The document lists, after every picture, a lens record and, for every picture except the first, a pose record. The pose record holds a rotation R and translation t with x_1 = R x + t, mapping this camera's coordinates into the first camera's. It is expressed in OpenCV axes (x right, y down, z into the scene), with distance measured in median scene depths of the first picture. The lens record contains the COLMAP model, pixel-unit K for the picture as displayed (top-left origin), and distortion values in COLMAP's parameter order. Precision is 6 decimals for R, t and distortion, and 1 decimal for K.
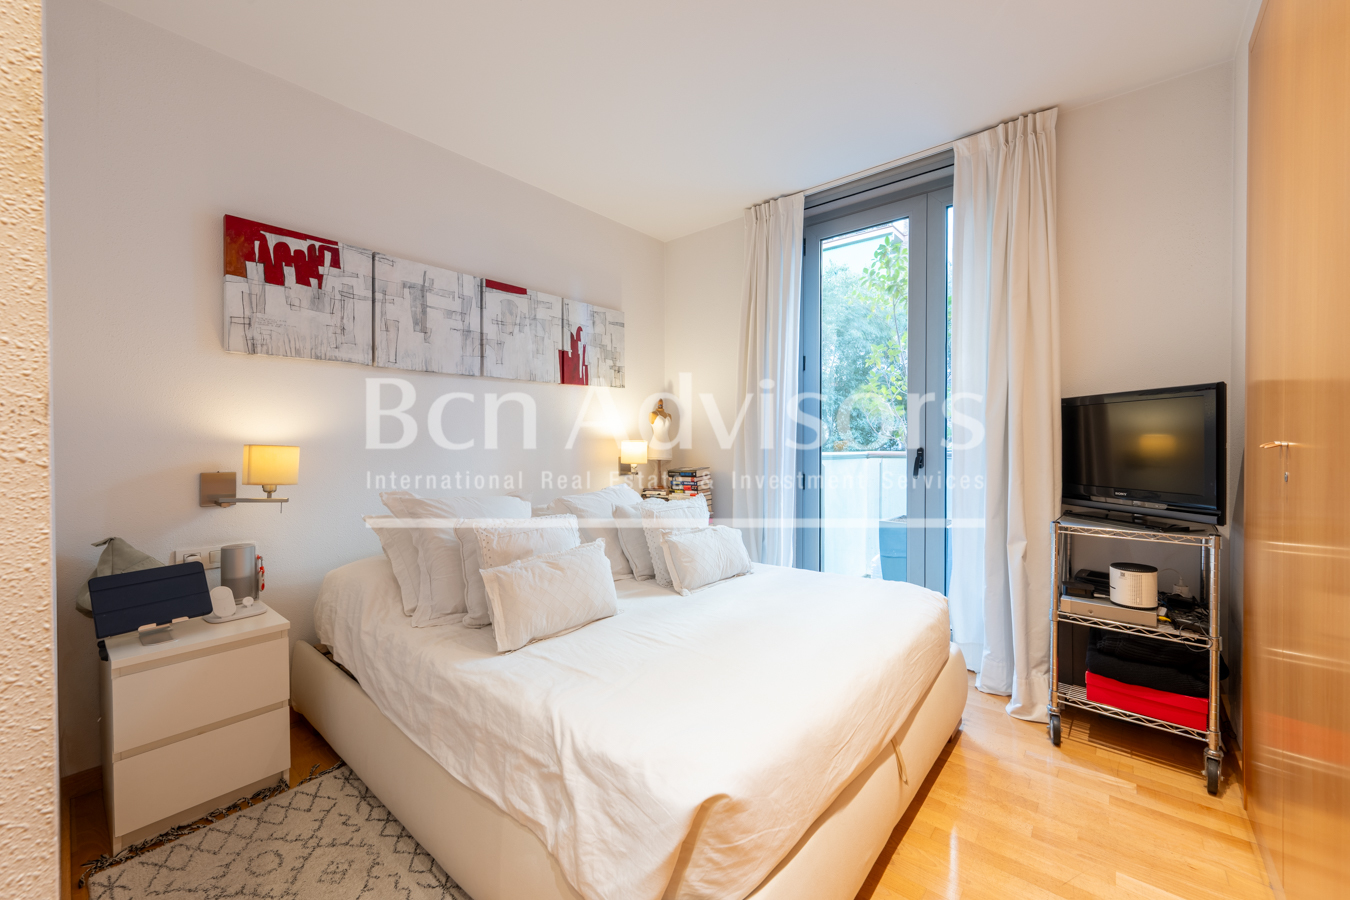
lens RADIAL K [[538.1, 0, 673.2], [0, 538.1, 446.2], [0, 0, 1]] dist [-0.002406, 0.000776]
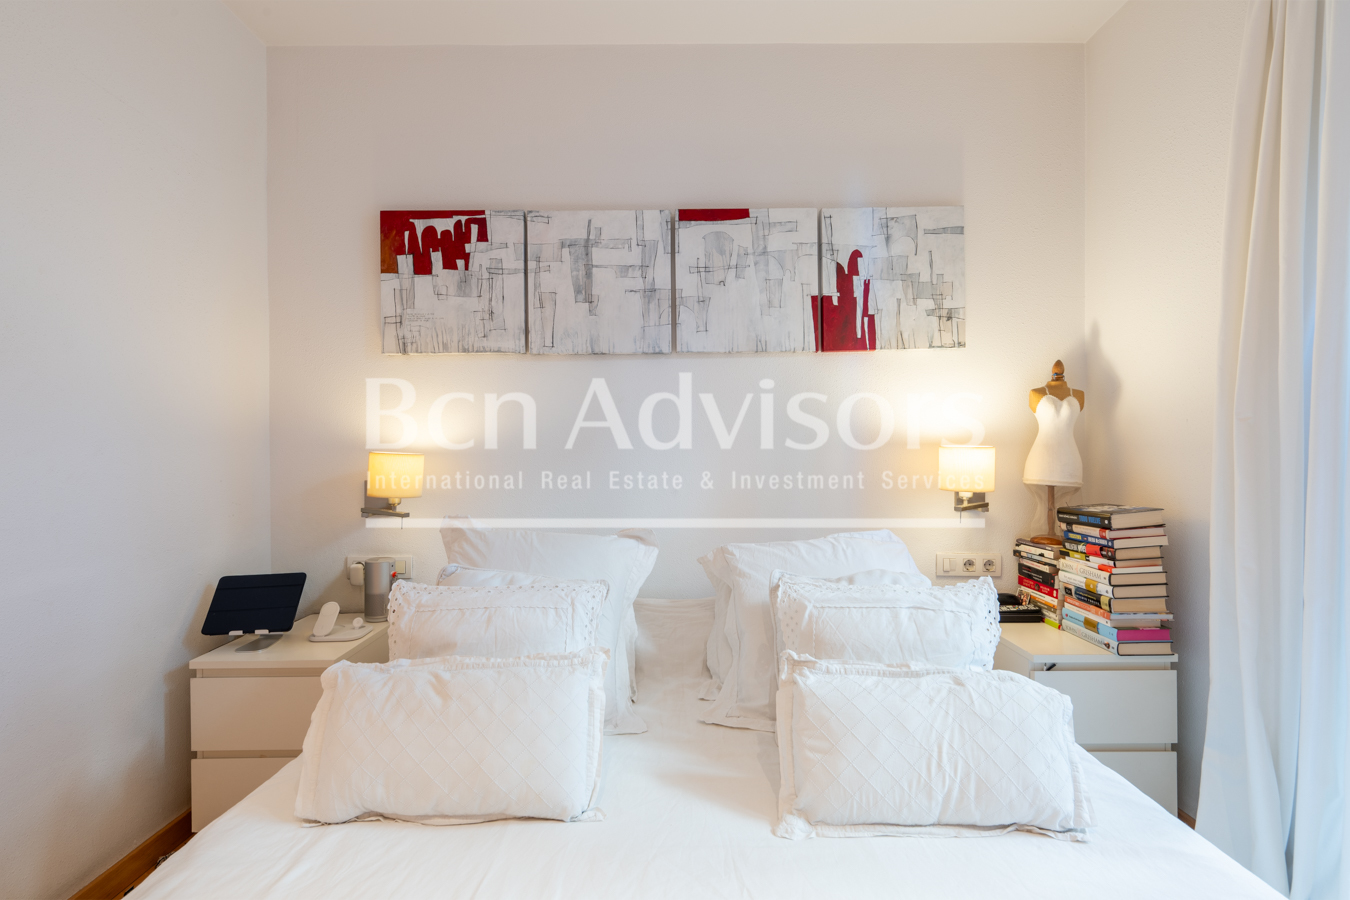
lens RADIAL K [[623.6, 0, 675.0], [0, 623.6, 445.3], [0, 0, 1]] dist [0.000057, -0.000081]
pose [[0.644541, 0.000509, -0.764569, 0.291266], [-0.005441, 0.999978, -0.003921, -0.010578], [0.764550, 0.006688, 0.644529, 0.566369]]
